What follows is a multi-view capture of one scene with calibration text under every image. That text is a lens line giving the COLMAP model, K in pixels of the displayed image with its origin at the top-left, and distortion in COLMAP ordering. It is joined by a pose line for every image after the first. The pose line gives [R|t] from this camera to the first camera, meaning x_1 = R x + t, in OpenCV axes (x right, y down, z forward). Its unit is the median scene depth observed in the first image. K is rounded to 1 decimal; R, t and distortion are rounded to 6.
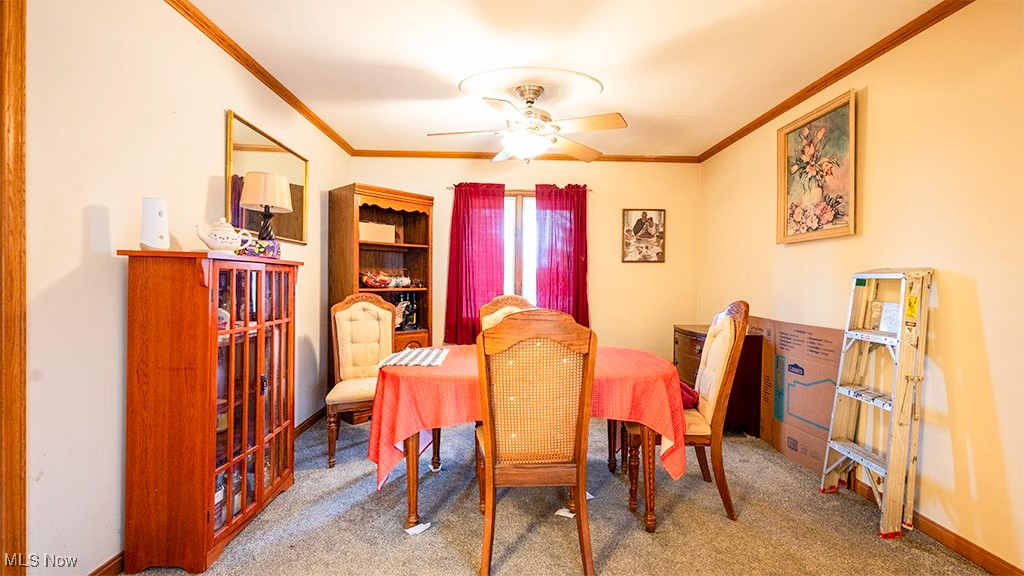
lens RADIAL K [[432.4, 0, 511.3], [0, 432.4, 283.9], [0, 0, 1]] dist [-0.001195, 0.000363]
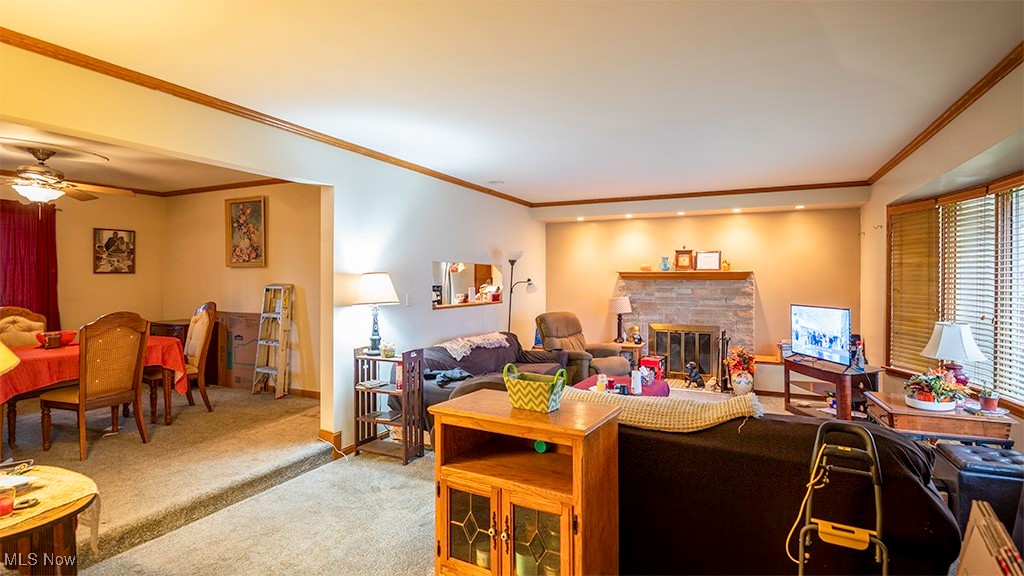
lens RADIAL K [[498.4, 0, 519.9], [0, 498.4, 287.4], [0, 0, 1]] dist [-0.000570, -0.000097]
pose [[0.444584, -0.025448, 0.895376, -0.666510], [0.007945, 0.999669, 0.024467, -0.053680], [-0.895702, -0.003764, 0.444639, -0.961353]]
